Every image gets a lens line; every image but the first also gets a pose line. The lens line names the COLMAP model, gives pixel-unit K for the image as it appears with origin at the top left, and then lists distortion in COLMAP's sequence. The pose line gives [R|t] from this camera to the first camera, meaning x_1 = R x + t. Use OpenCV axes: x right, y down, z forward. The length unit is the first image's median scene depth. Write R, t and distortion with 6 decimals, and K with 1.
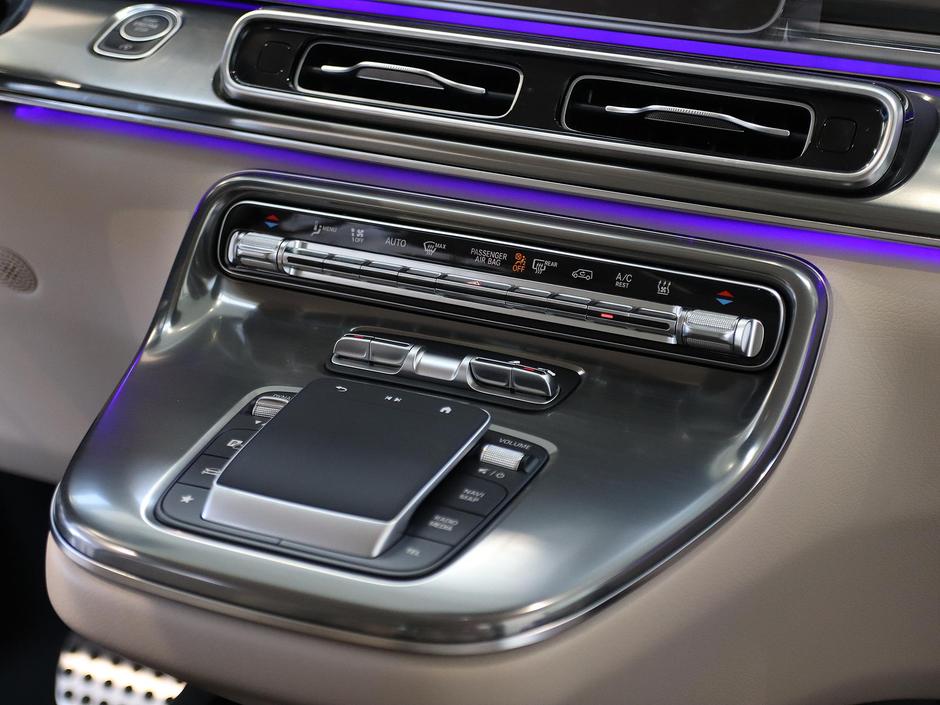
lens RADIAL K [[2149.1, 0, 471.0], [0, 2149.1, 350.9], [0, 0, 1]] dist [0.048398, 0.727507]
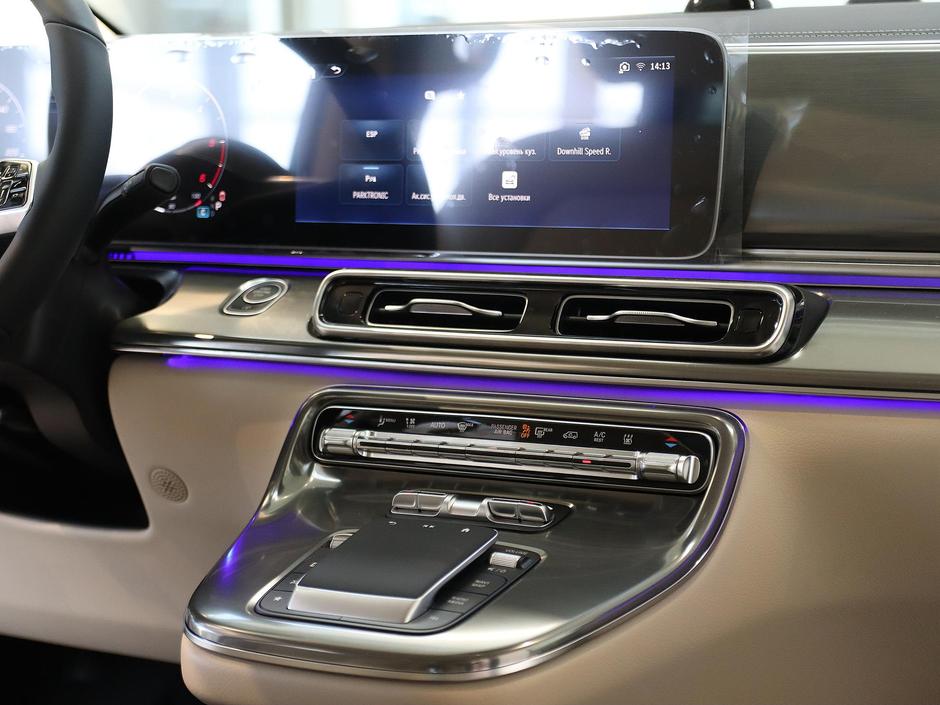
lens RADIAL K [[2149.1, 0, 471.0], [0, 2149.1, 350.9], [0, 0, 1]] dist [0.048398, 0.727507]
pose [[0.993645, -0.059867, -0.095316, 0.115631], [0.042545, 0.983761, -0.174365, 0.137921], [0.104207, 0.169202, 0.980057, -0.323189]]
